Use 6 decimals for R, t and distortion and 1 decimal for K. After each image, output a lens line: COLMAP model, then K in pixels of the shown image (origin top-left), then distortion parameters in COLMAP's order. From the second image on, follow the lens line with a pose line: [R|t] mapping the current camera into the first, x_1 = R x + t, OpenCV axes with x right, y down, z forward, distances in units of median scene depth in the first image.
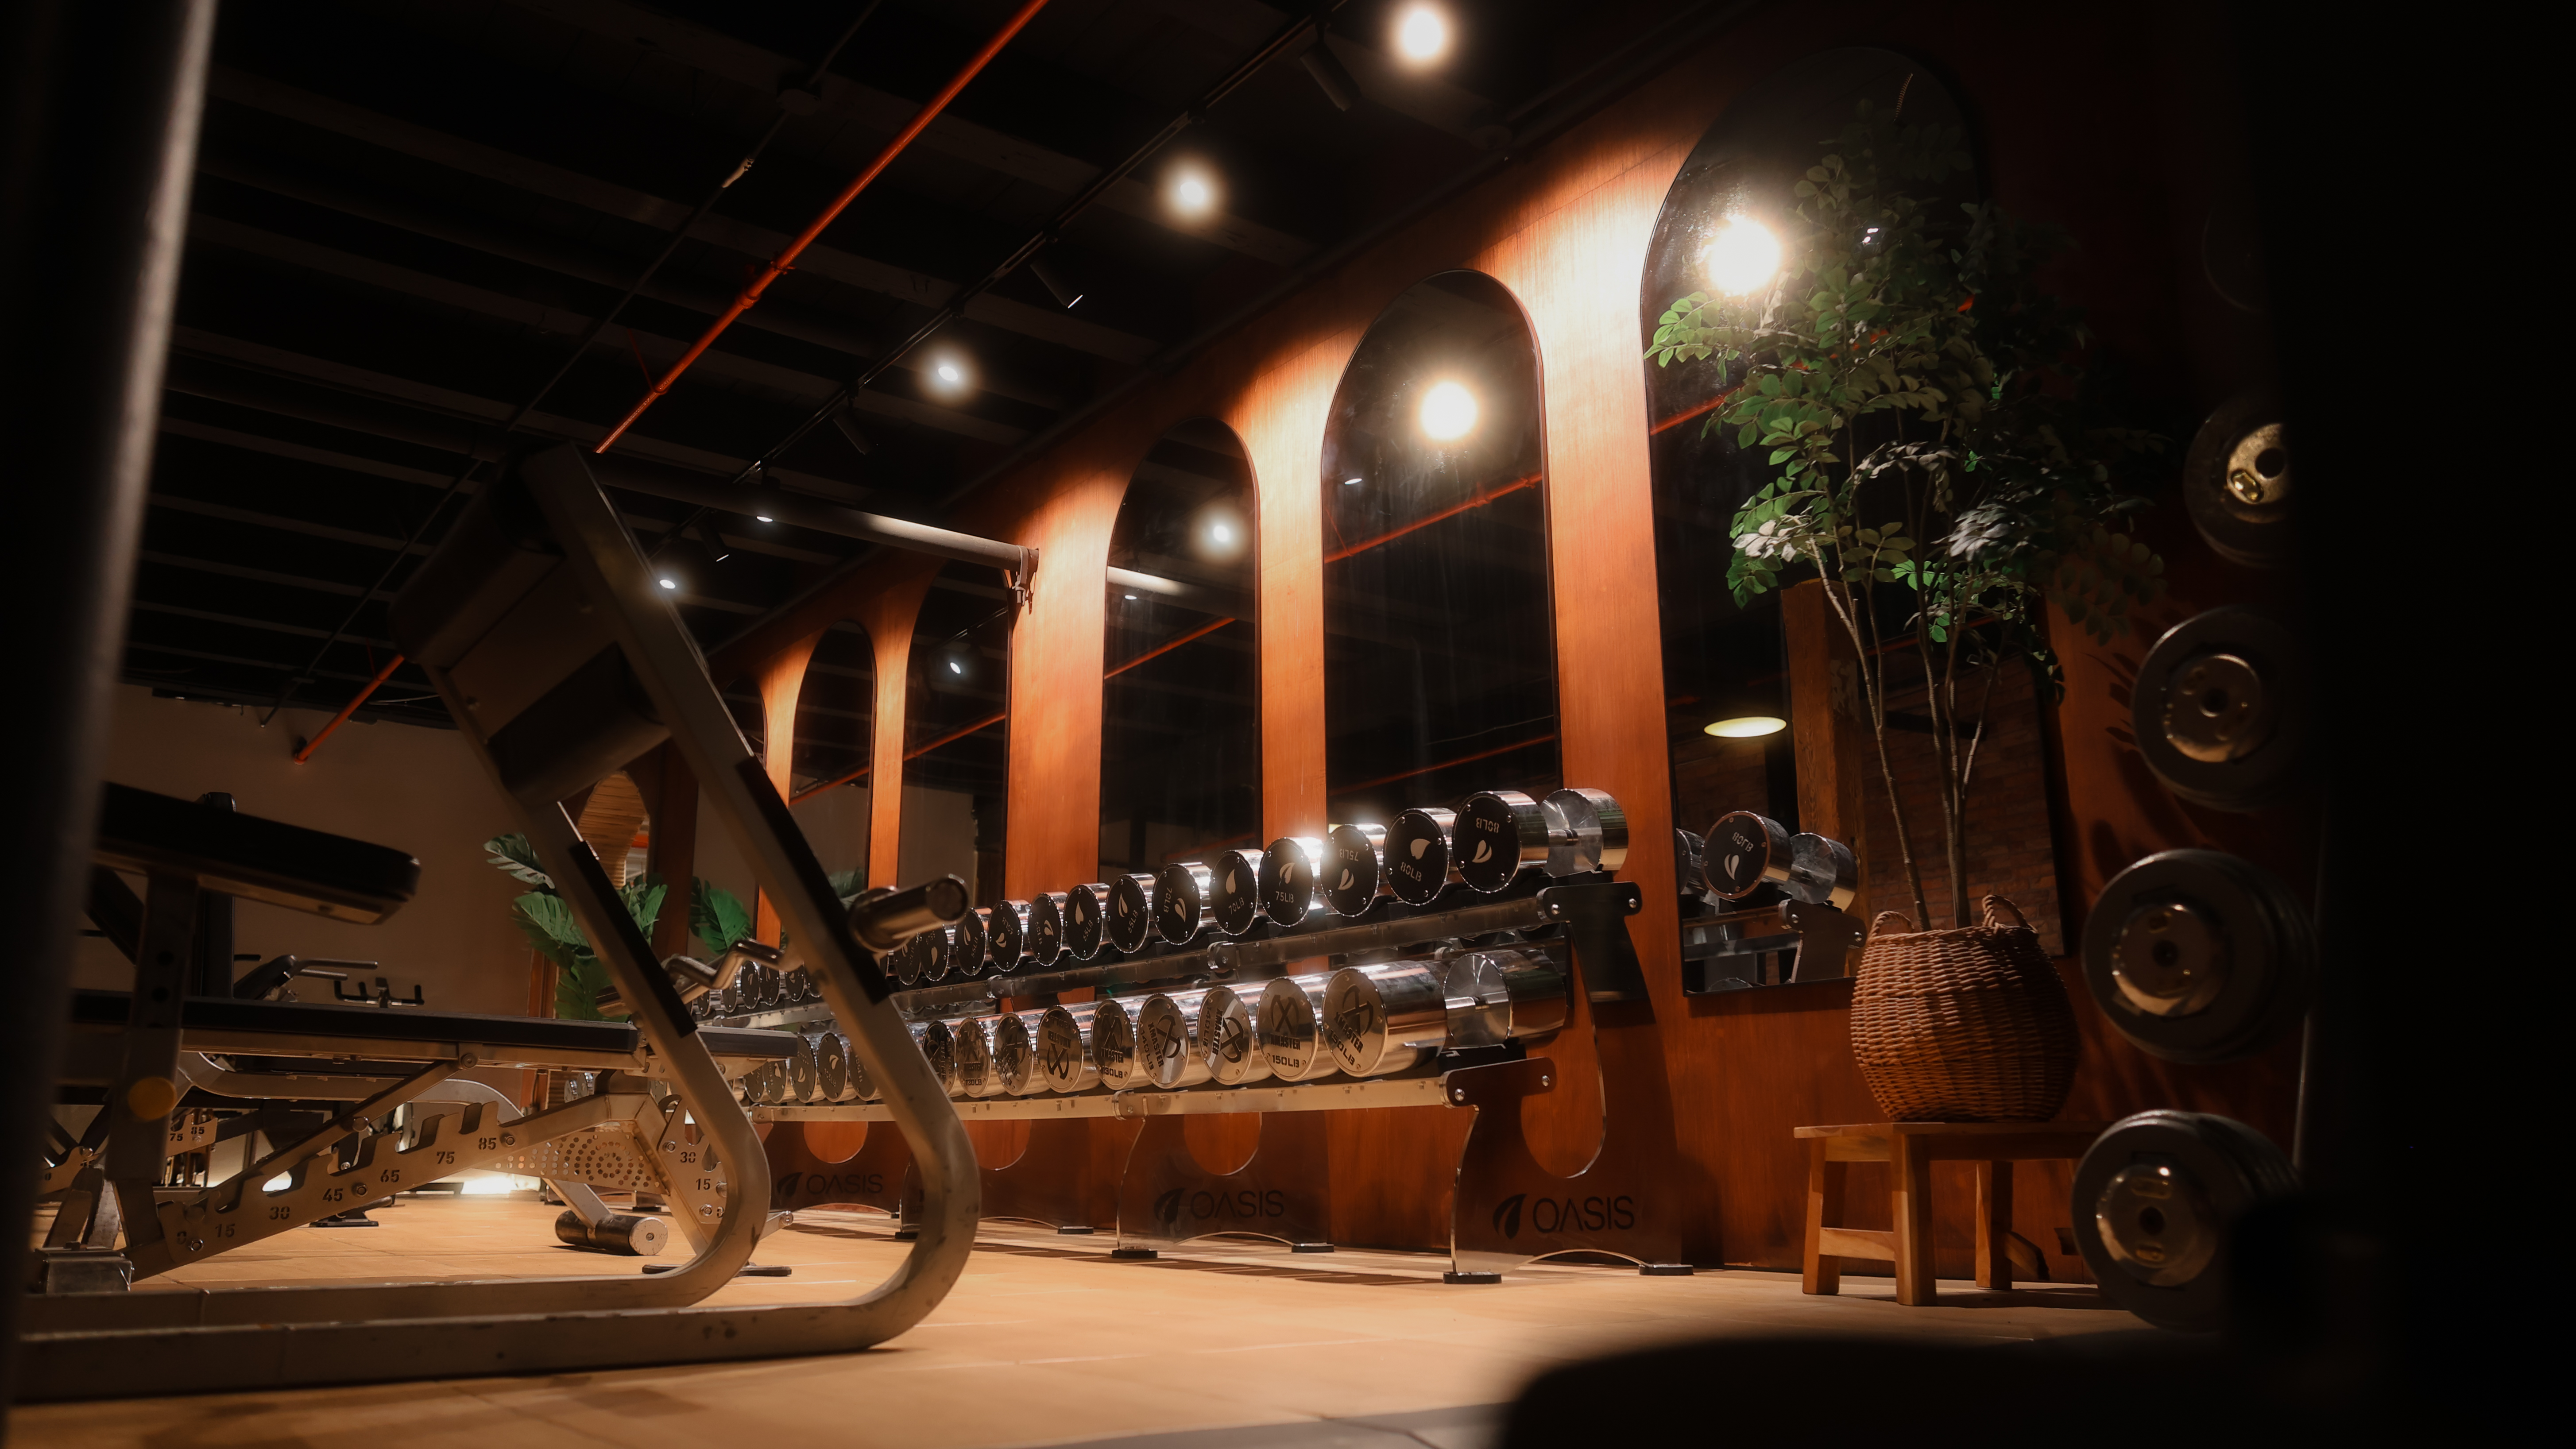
lens RADIAL K [[1843.0, 0, 1291.5], [0, 1843.0, 626.2], [0, 0, 1]] dist [-0.048631, -0.001300]
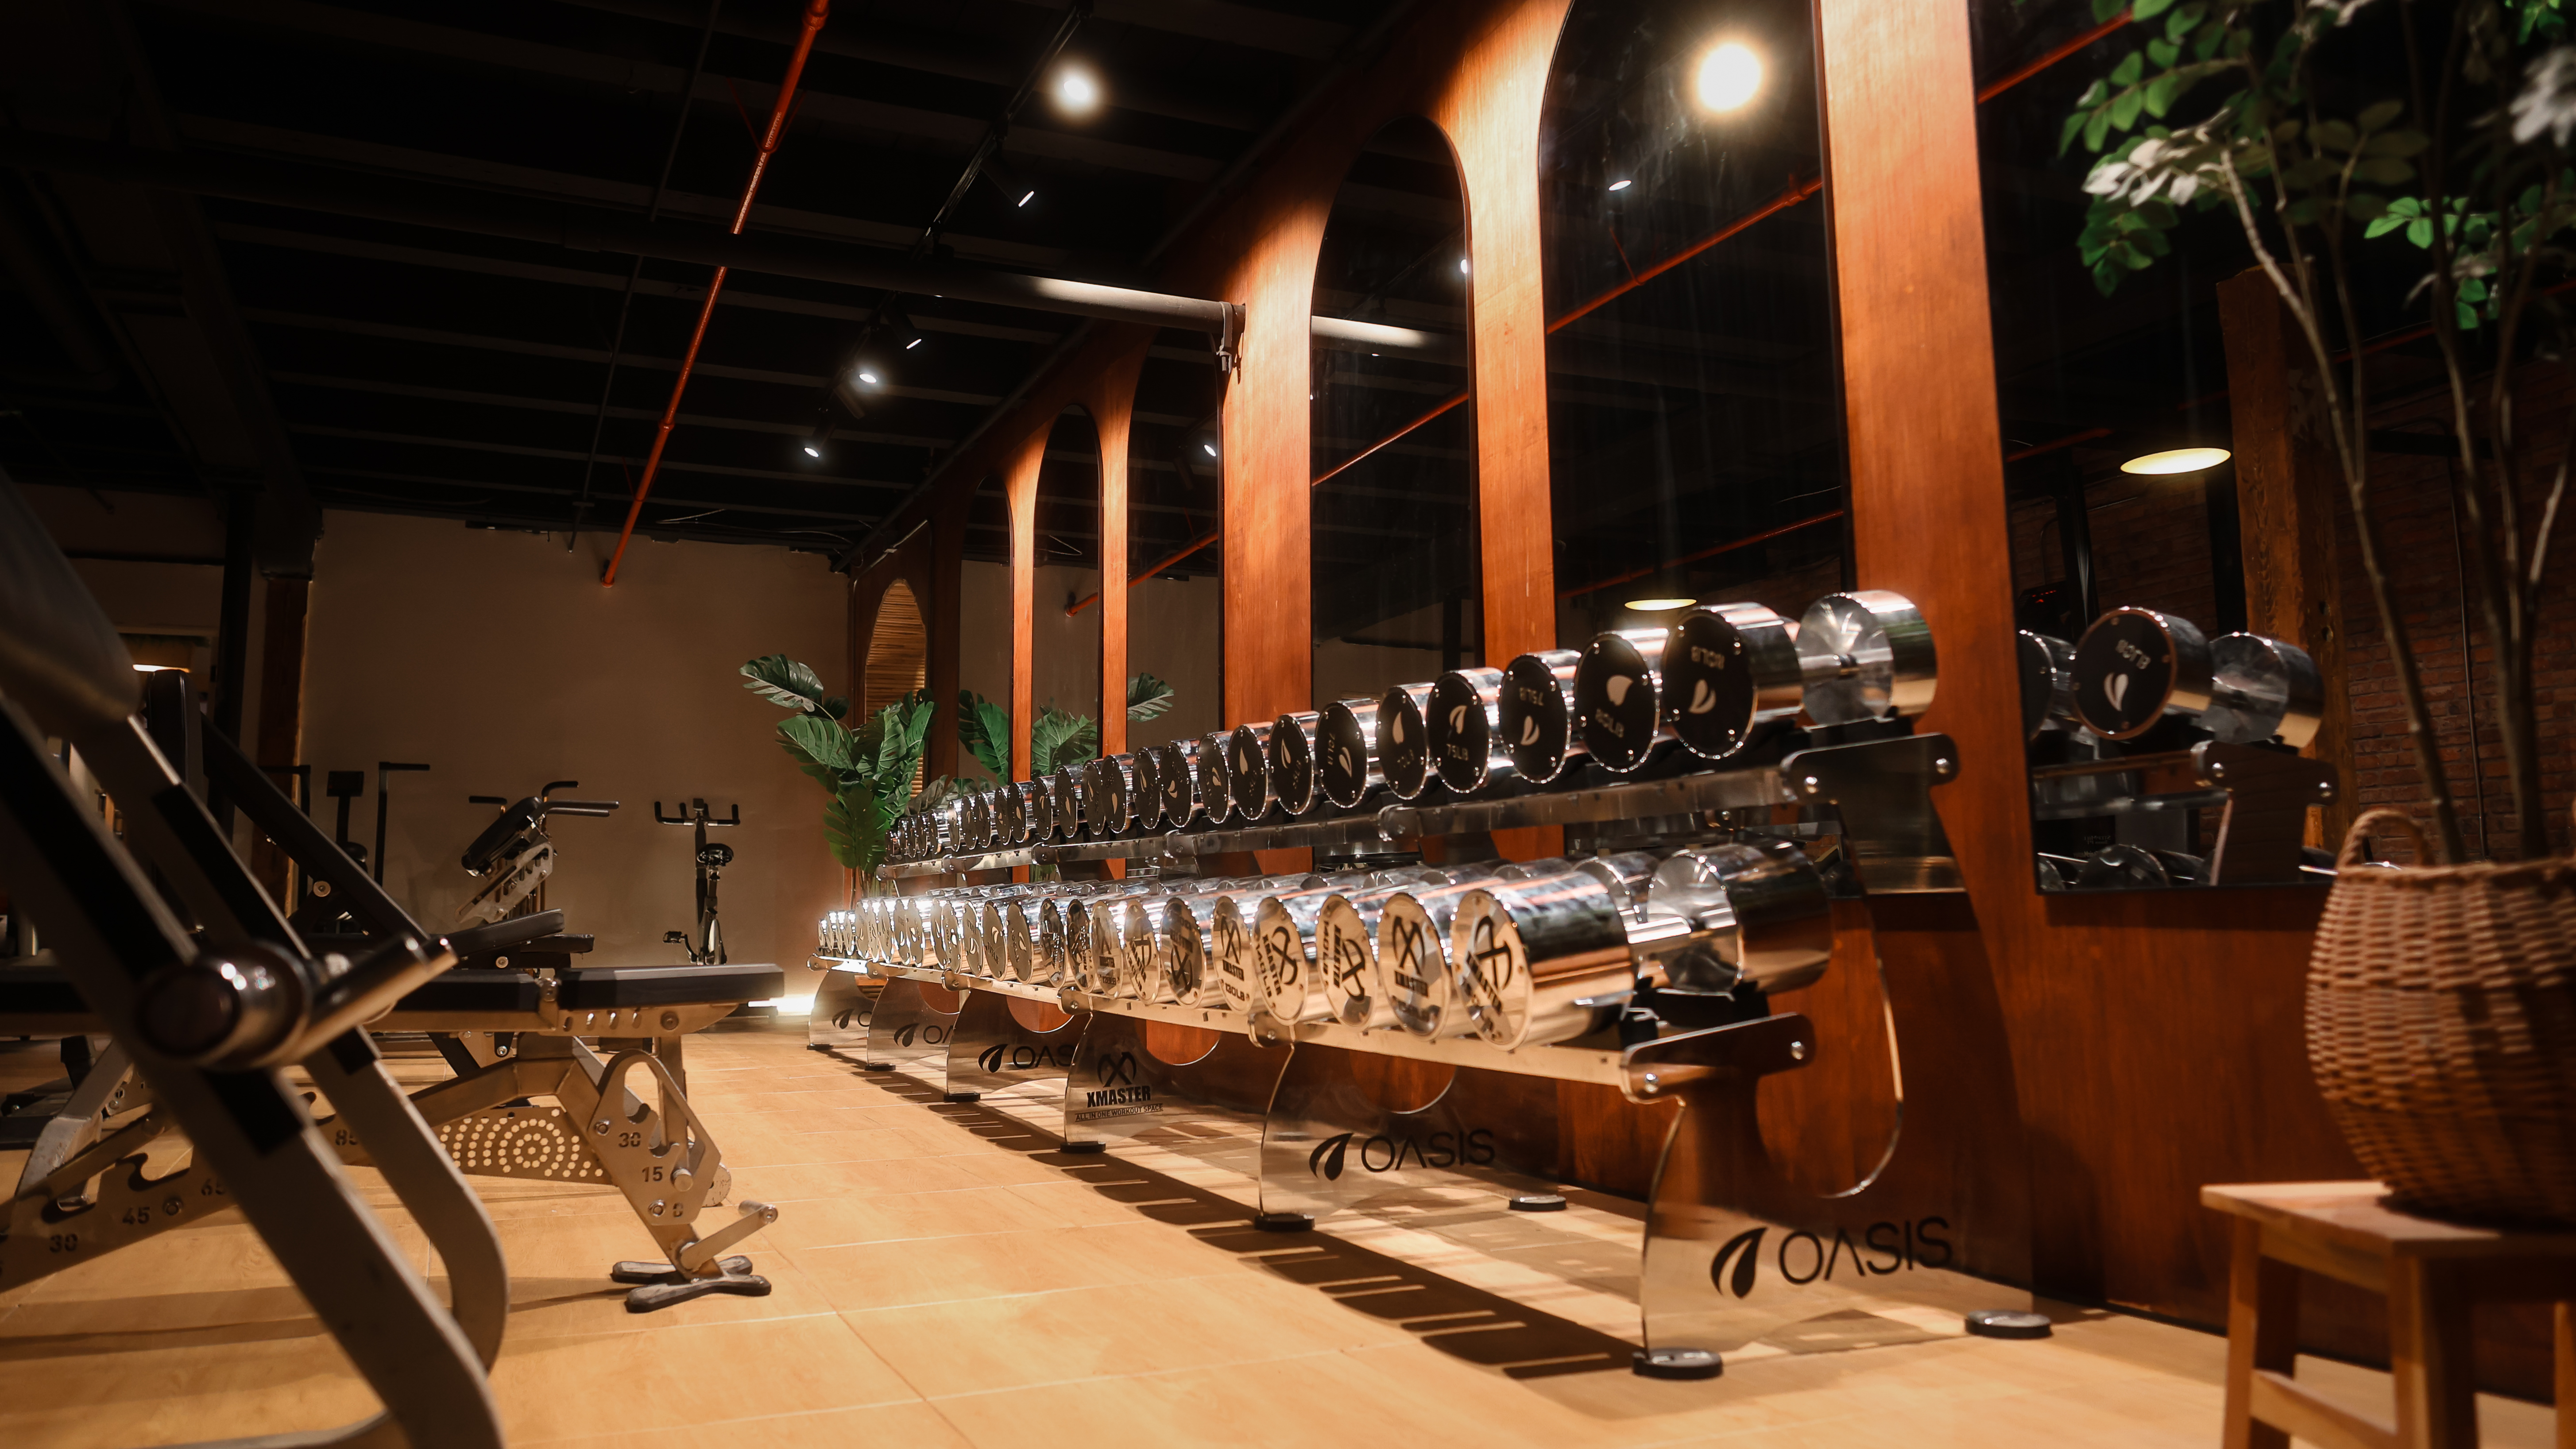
lens RADIAL K [[1856.1, 0, 1278.1], [0, 1856.1, 611.1], [0, 0, 1]] dist [-0.006566, -0.000870]
pose [[0.974595, -0.044119, -0.219585, 0.095418], [0.069960, 0.991318, 0.111332, 0.005555], [0.212767, -0.123865, 0.969220, 0.295640]]
